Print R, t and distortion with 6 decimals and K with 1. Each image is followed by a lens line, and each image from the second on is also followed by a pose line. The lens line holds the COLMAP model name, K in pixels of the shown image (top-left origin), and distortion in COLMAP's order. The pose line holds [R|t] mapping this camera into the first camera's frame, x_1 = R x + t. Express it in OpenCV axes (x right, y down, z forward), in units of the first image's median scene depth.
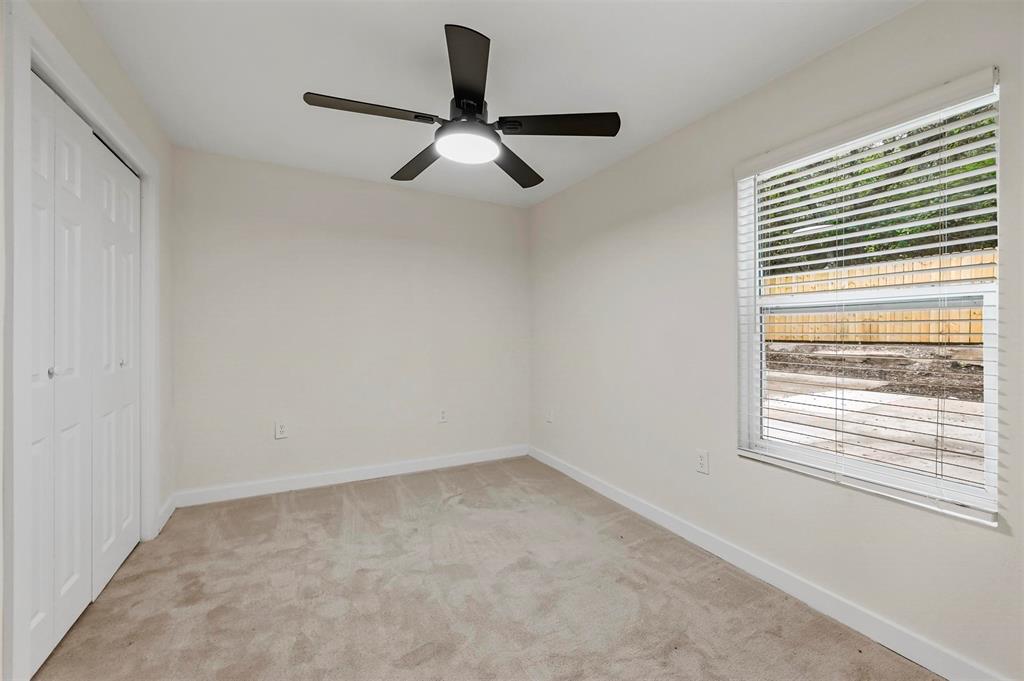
lens RADIAL K [[408.2, 0, 512.0], [0, 408.2, 340.5], [0, 0, 1]] dist [0.000688, 0.000207]
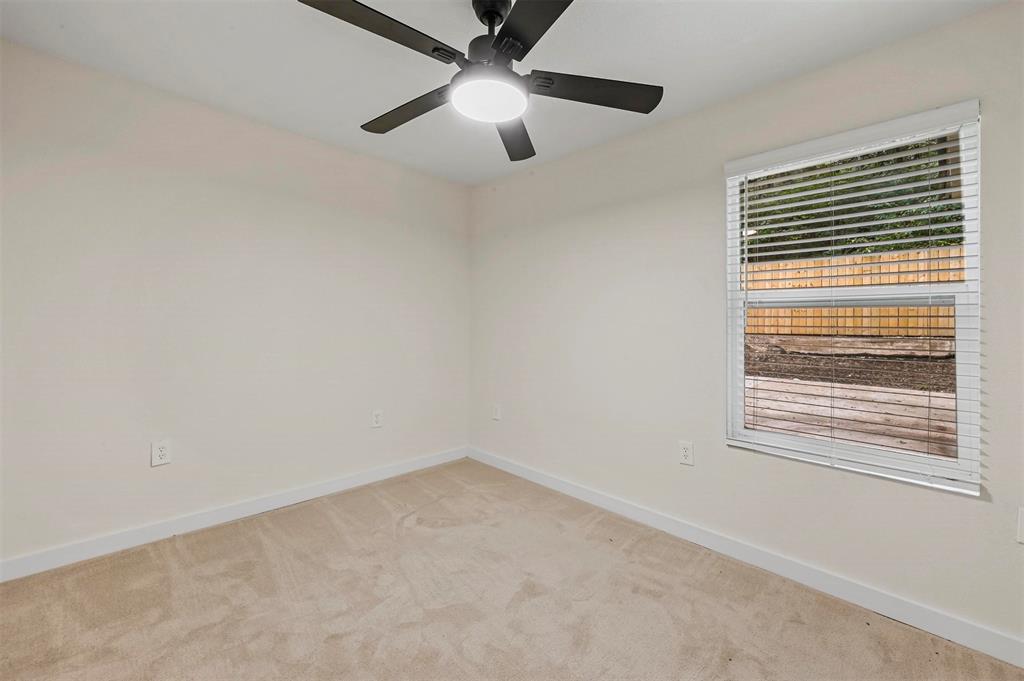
lens RADIAL K [[410.6, 0, 499.6], [0, 410.6, 325.4], [0, 0, 1]] dist [-0.000238, 0.000269]
pose [[0.957241, 0.007666, 0.289189, -0.258232], [-0.004124, 0.999909, -0.012855, -0.002972], [-0.289261, 0.011112, 0.957186, 0.158168]]
